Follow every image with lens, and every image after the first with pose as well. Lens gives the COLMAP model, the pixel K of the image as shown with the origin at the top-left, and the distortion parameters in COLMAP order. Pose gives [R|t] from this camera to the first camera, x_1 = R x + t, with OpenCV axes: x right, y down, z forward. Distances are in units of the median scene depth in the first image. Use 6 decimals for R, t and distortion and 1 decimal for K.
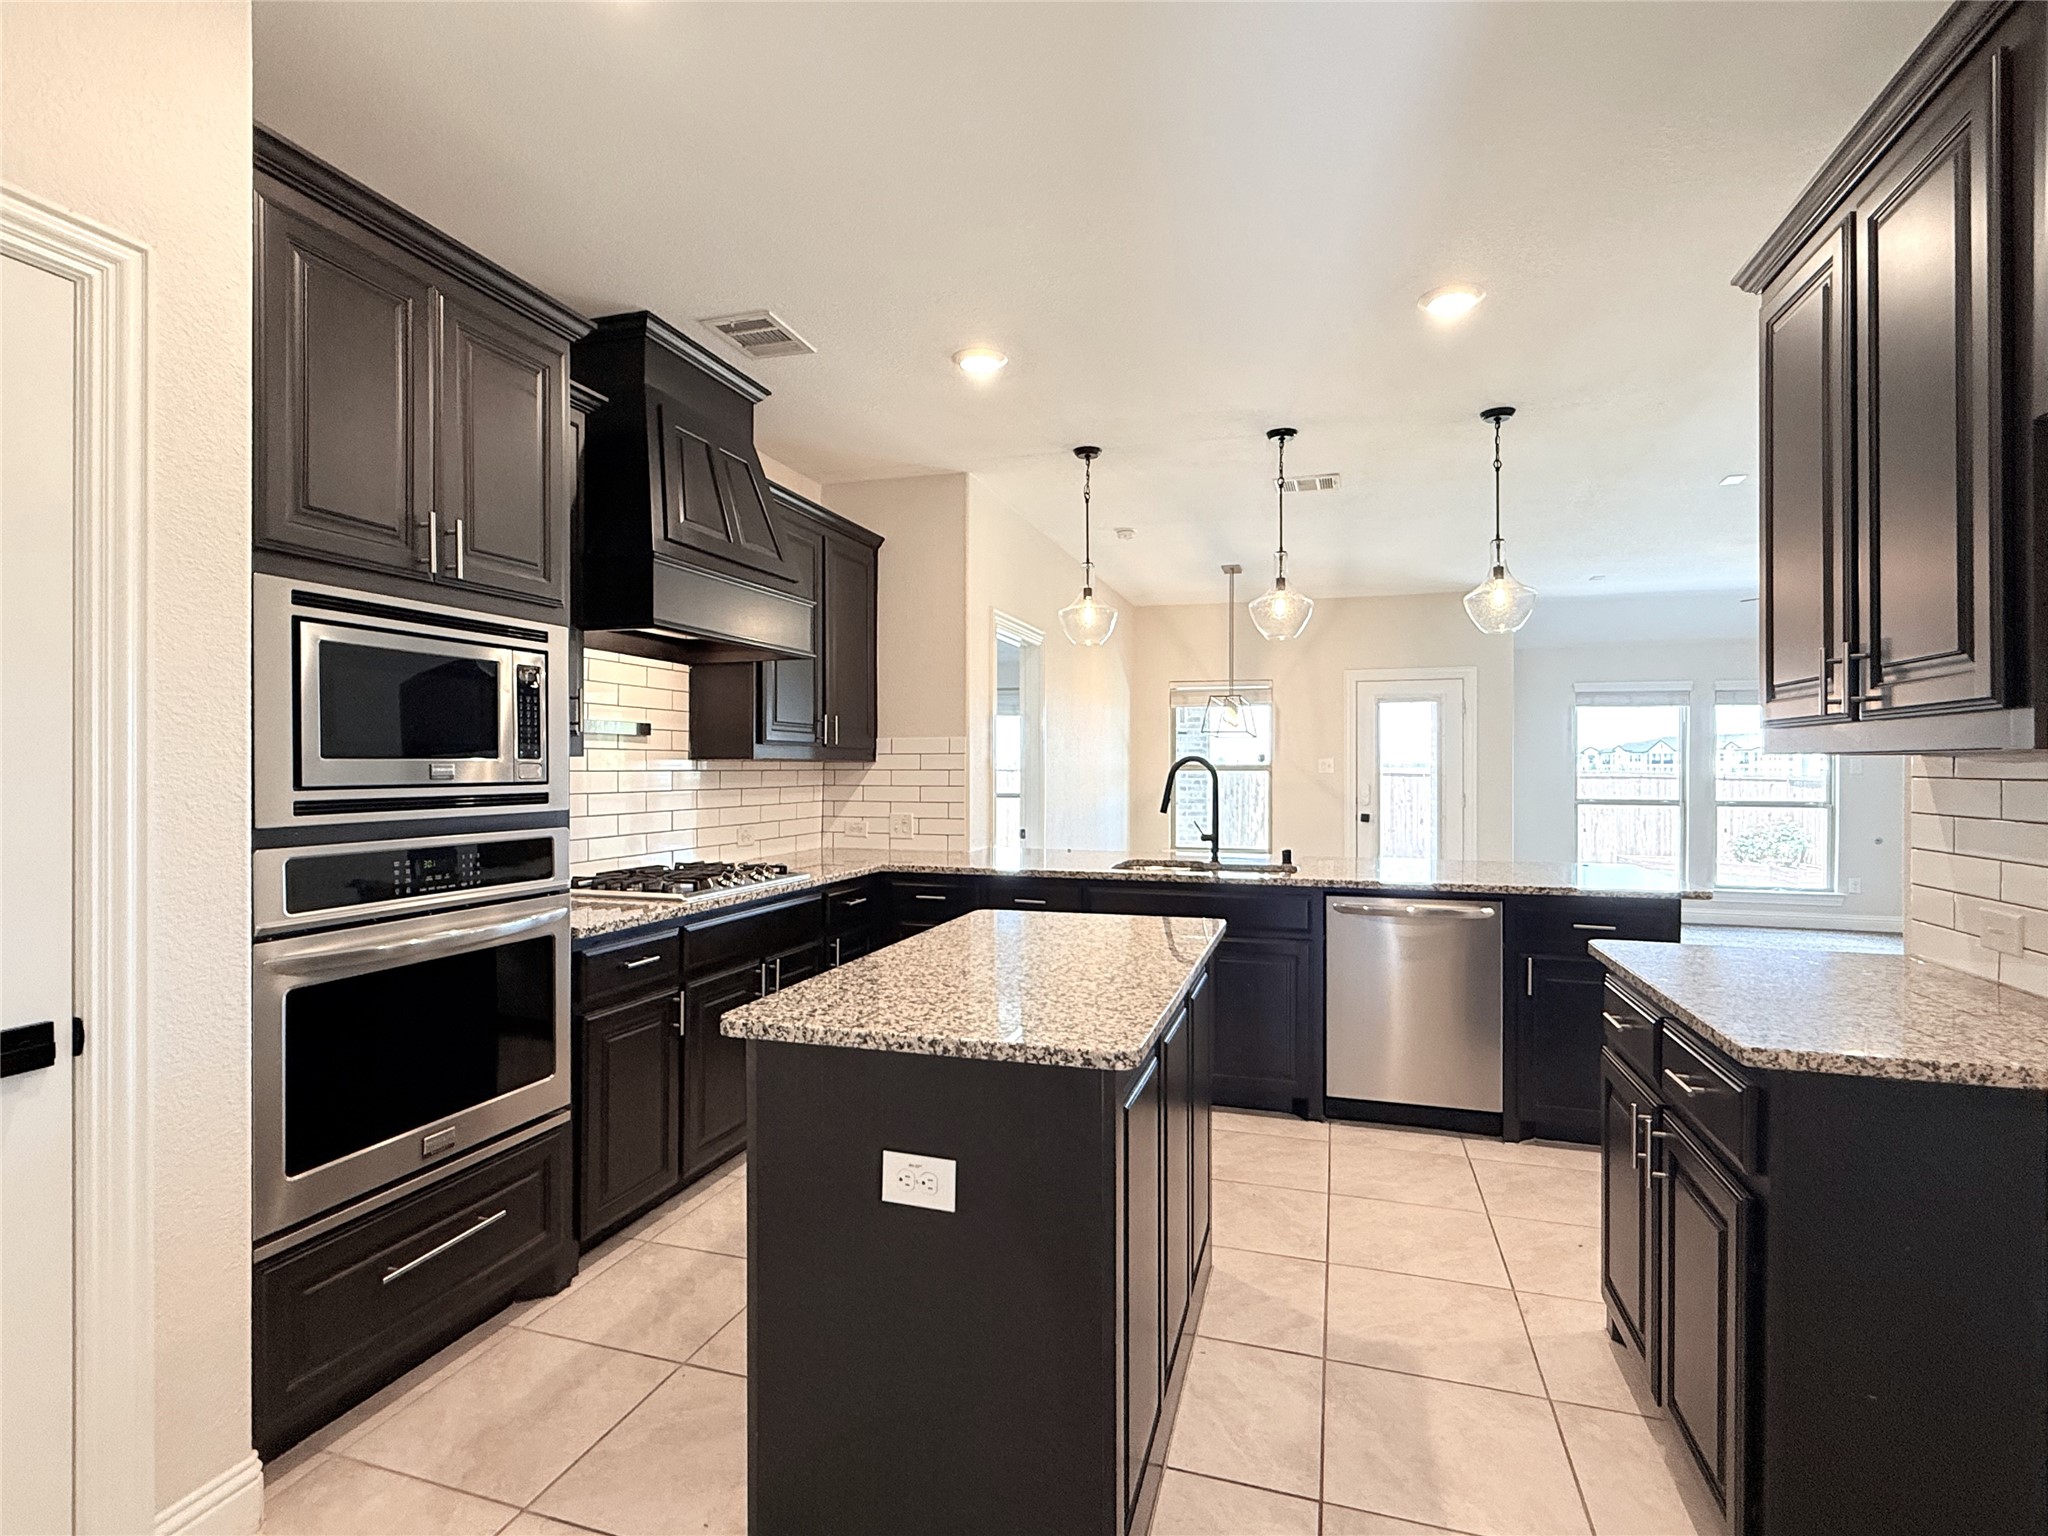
lens RADIAL K [[1004.9, 0, 1024.8], [0, 1004.9, 767.6], [0, 0, 1]] dist [0.002677, -0.000954]
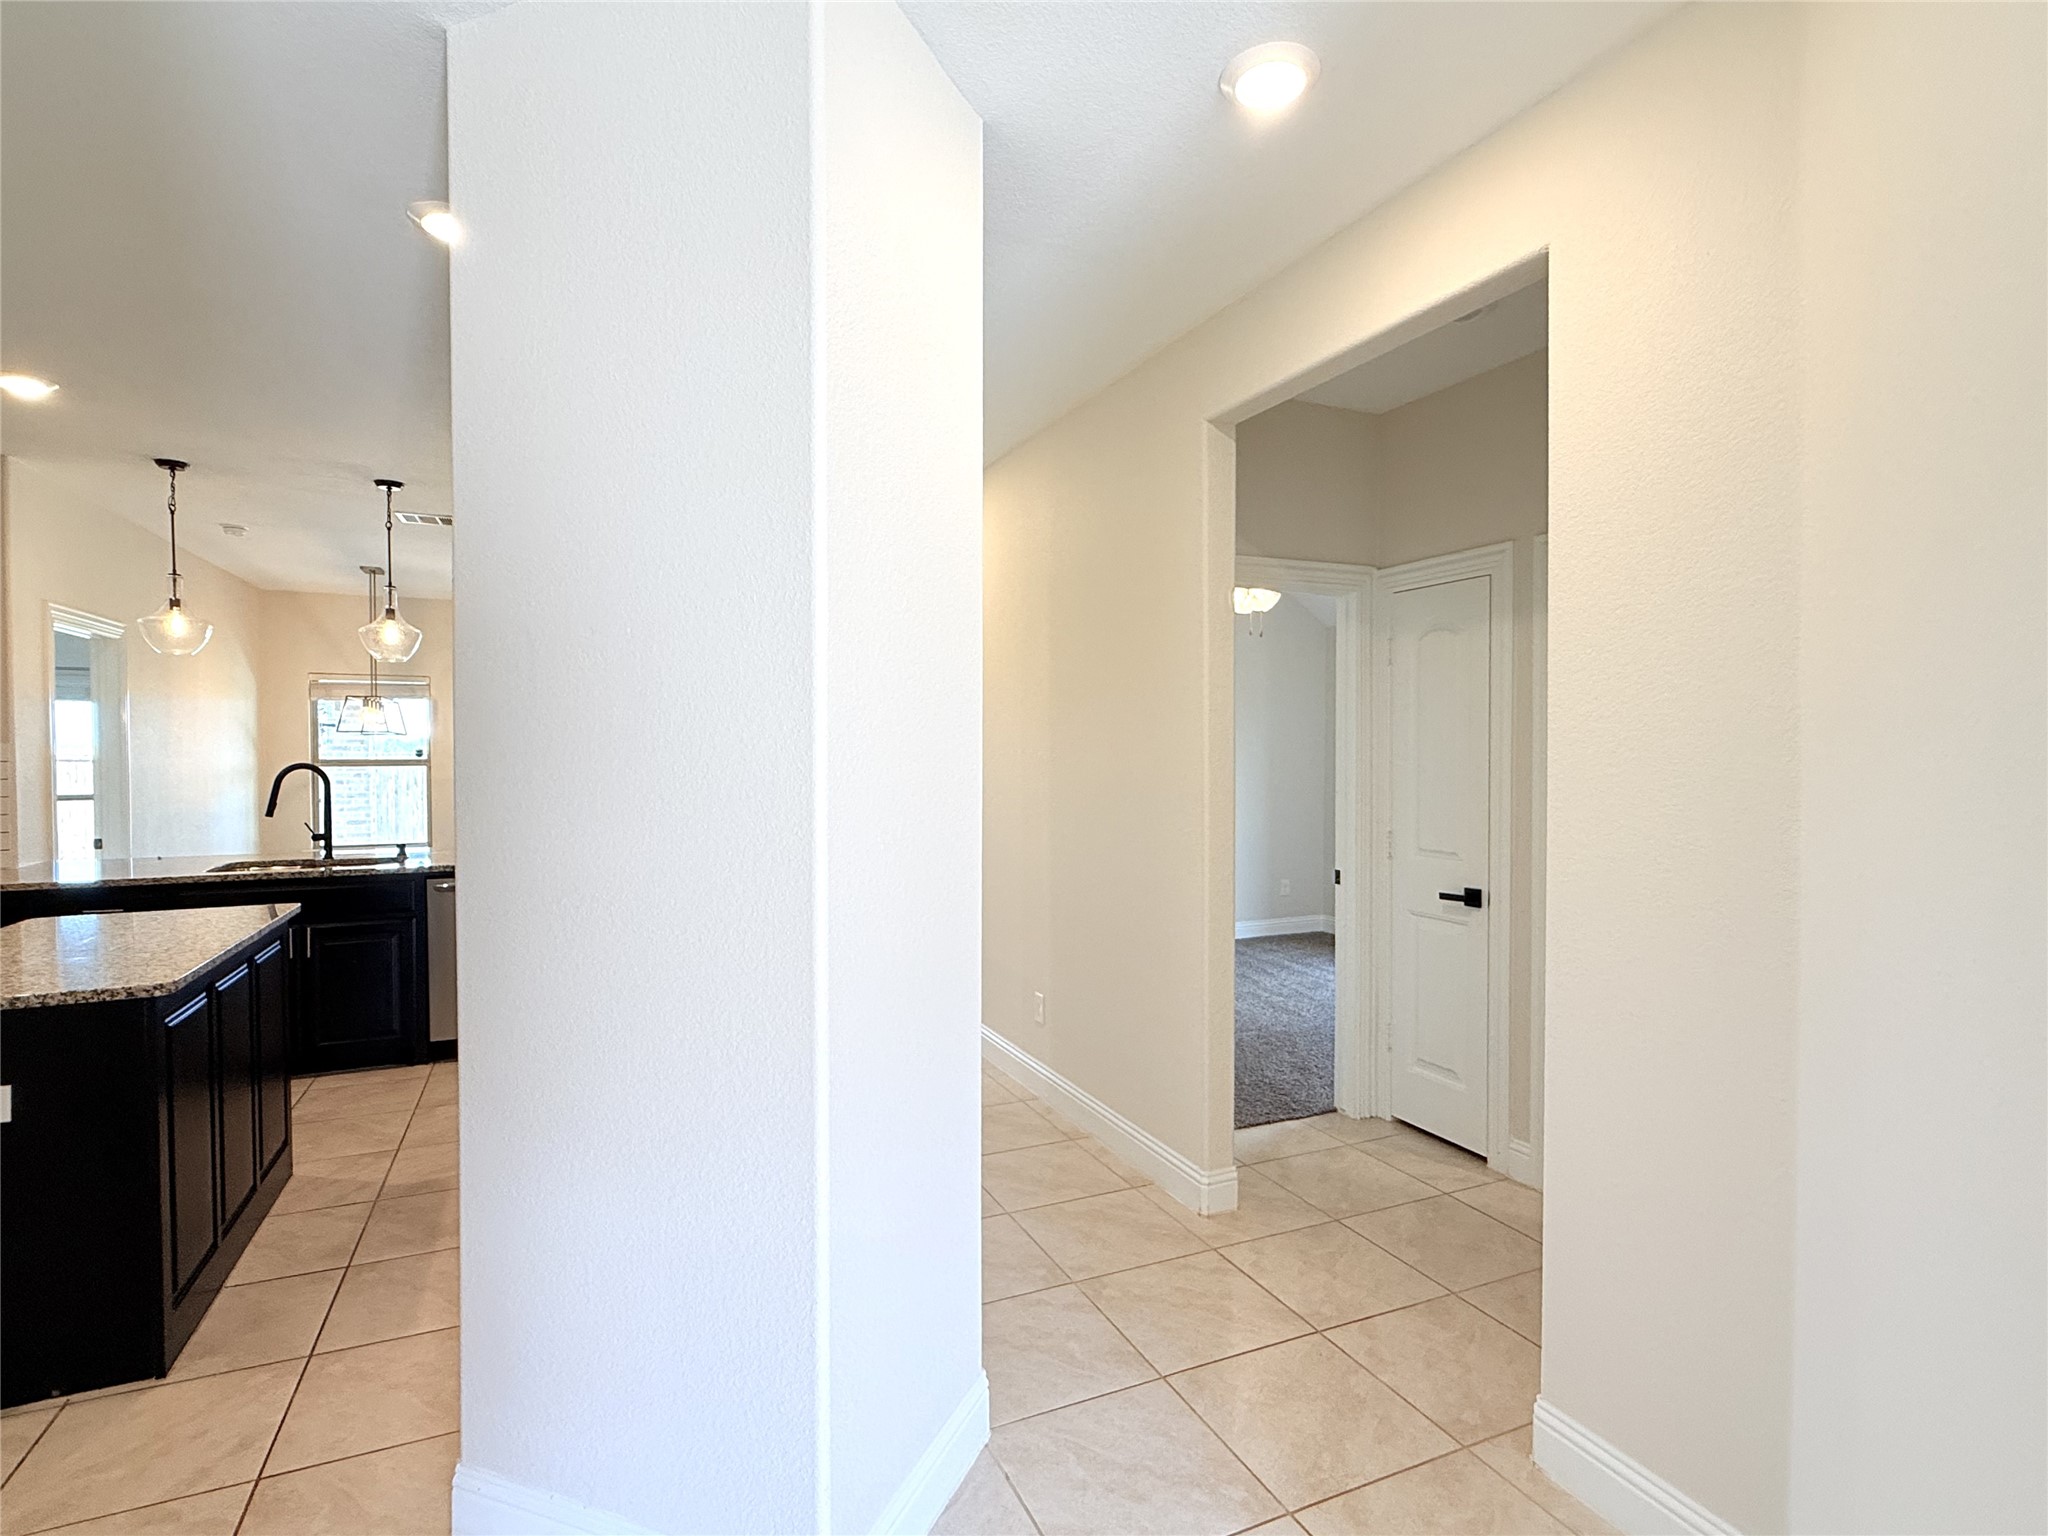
lens RADIAL K [[1004.9, 0, 1018.1], [0, 1004.9, 763.5], [0, 0, 1]] dist [0.002677, -0.000954]
pose [[0.743935, -0.014160, 0.668102, 0.018648], [0.004484, 0.999859, 0.016198, -0.030900], [-0.668237, -0.009054, 0.743894, -0.404981]]
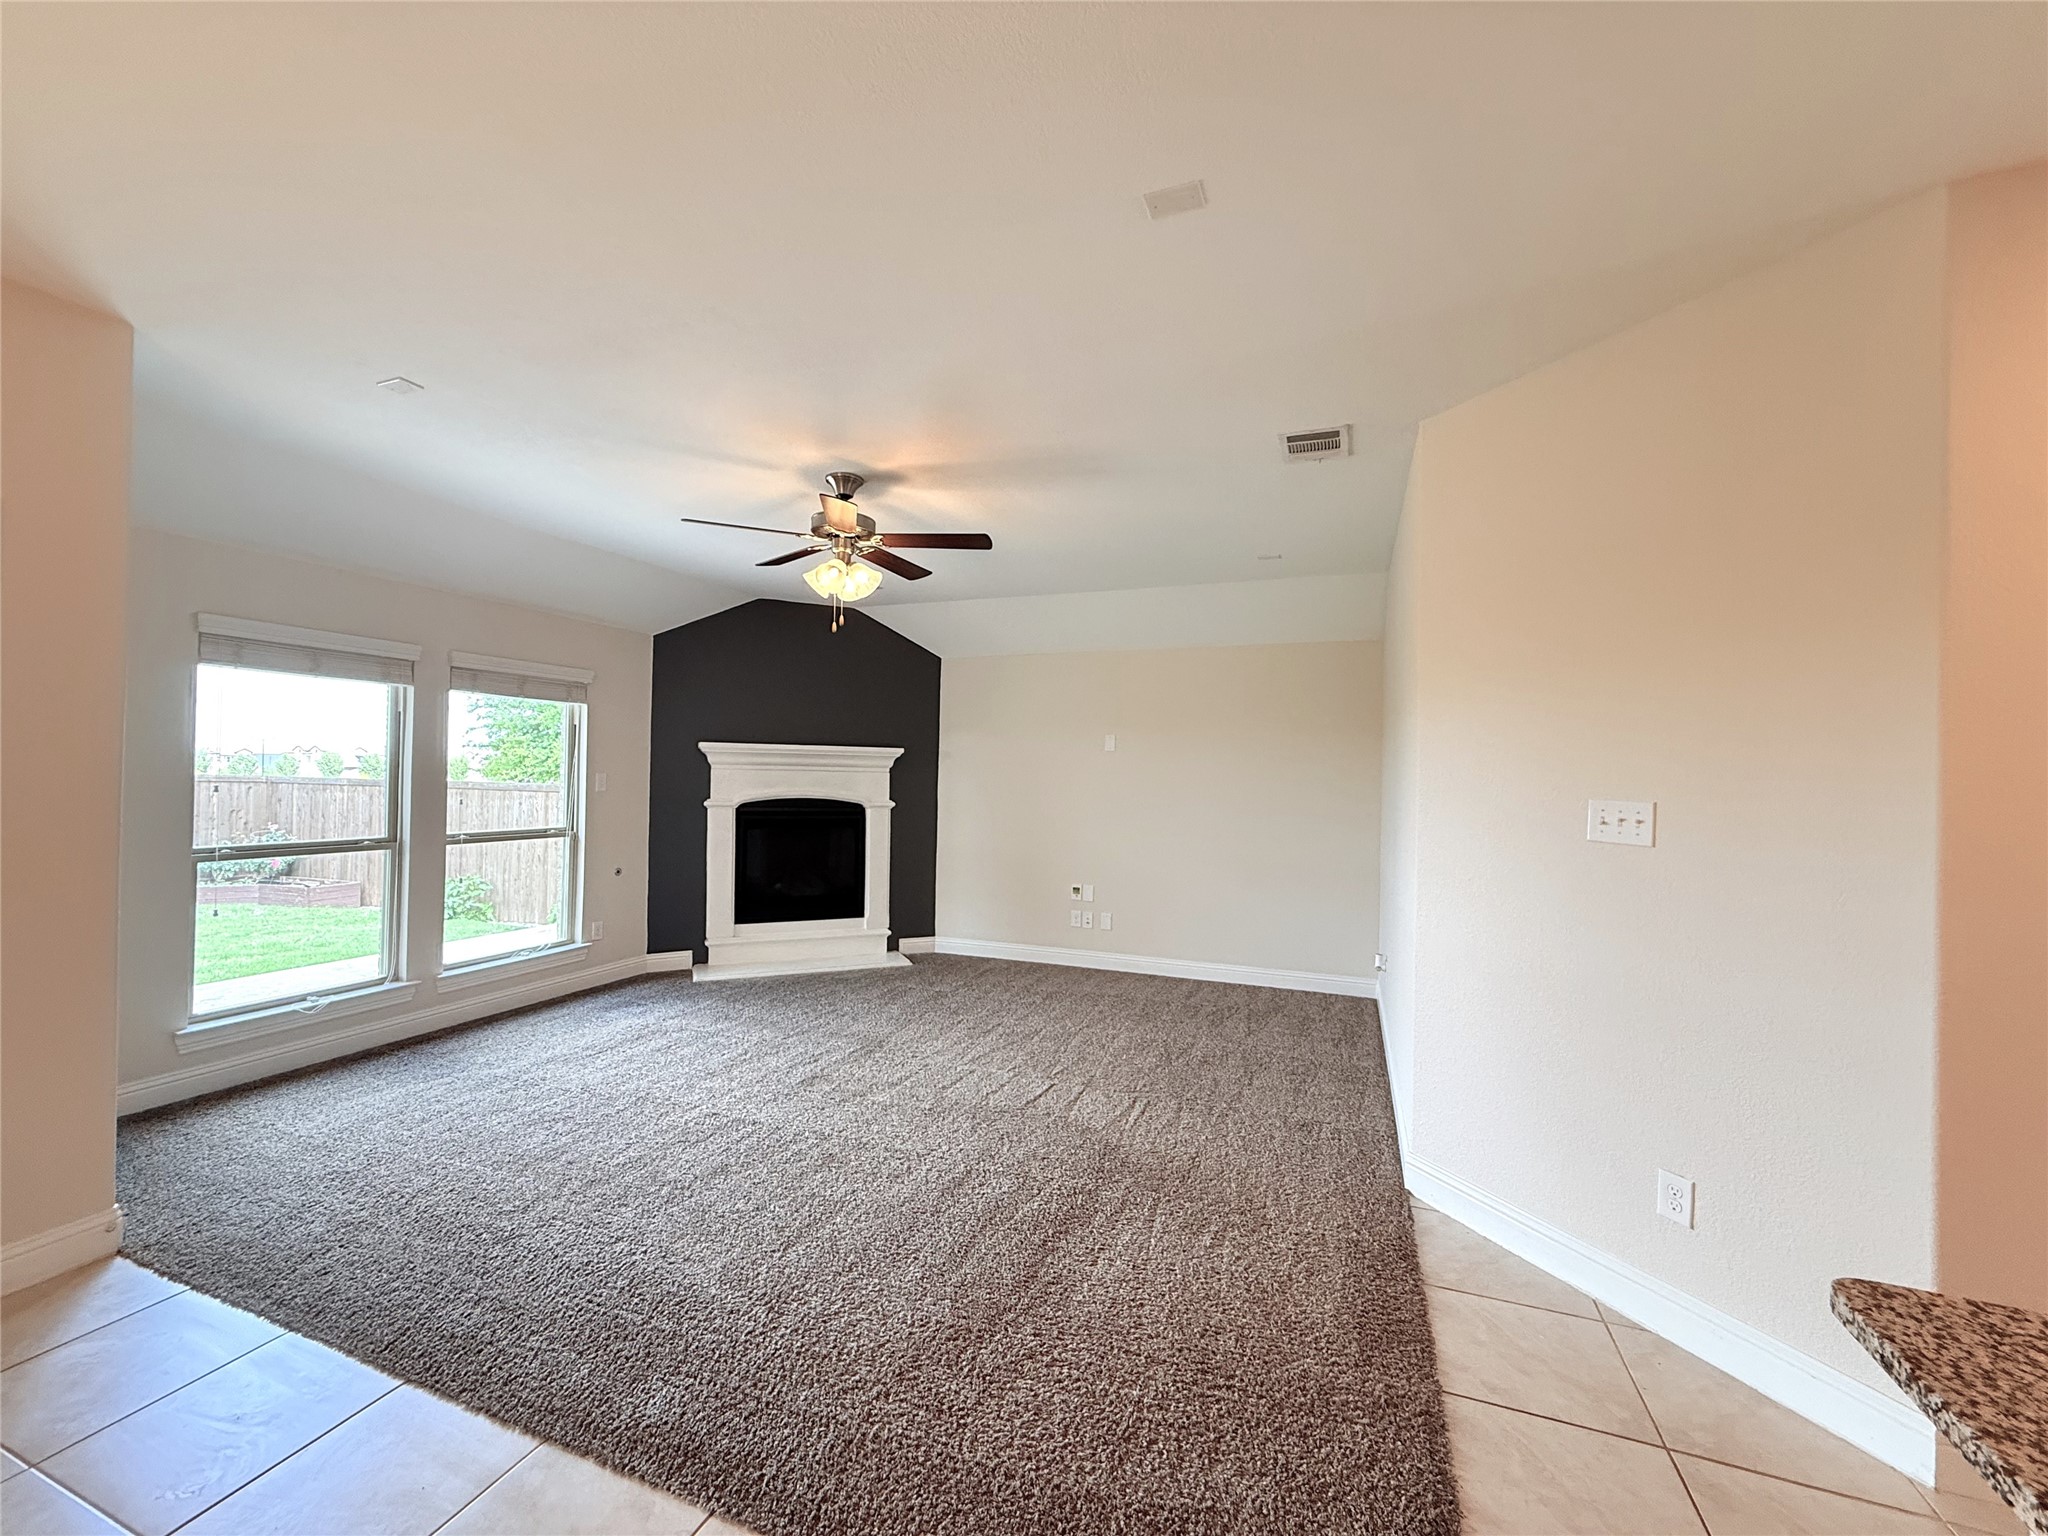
lens RADIAL K [[815.8, 0, 1018.9], [0, 815.8, 768.4], [0, 0, 1]] dist [0.000806, 0.000200]
pose [[0.068245, 0.006781, 0.997646, 0.447652], [-0.017158, 0.999837, -0.005622, -0.033303], [-0.997521, -0.016734, 0.068351, 1.416239]]
